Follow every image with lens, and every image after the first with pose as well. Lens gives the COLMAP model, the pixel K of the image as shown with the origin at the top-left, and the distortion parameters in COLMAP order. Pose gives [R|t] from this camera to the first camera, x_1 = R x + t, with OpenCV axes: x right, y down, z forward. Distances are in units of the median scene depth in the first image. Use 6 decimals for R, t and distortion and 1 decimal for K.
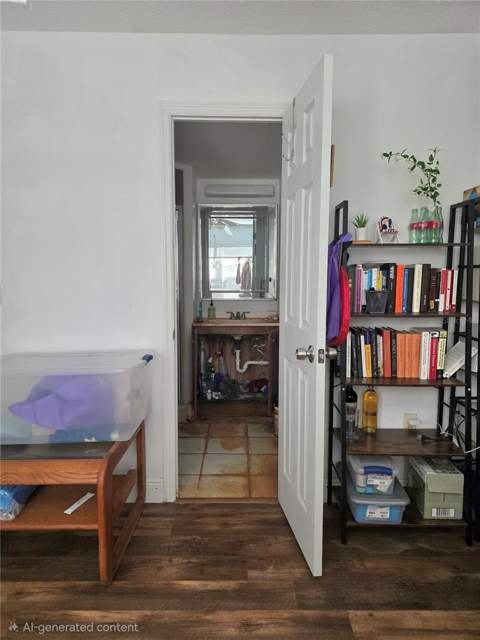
lens RADIAL K [[431.4, 0, 235.0], [0, 431.4, 321.4], [0, 0, 1]] dist [0.057172, -0.046490]
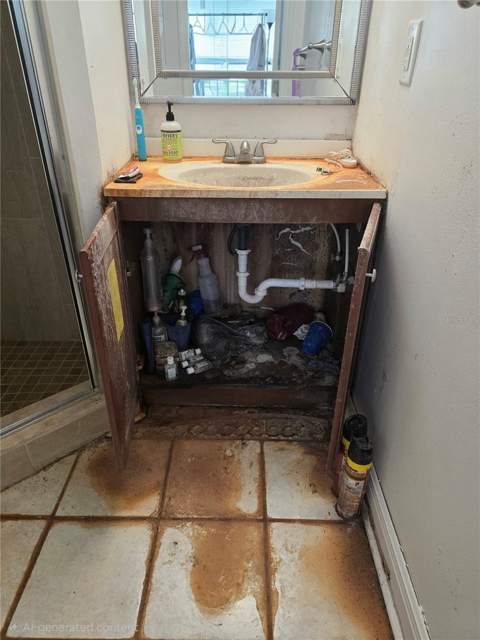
lens RADIAL K [[432.2, 0, 237.5], [0, 432.2, 321.2], [0, 0, 1]] dist [0.056464, -0.042660]
pose [[0.999960, 0.008771, -0.001784, 0.002770], [-0.007221, 0.908339, 0.418173, -0.038638], [0.005288, -0.418143, 0.908366, 0.625359]]
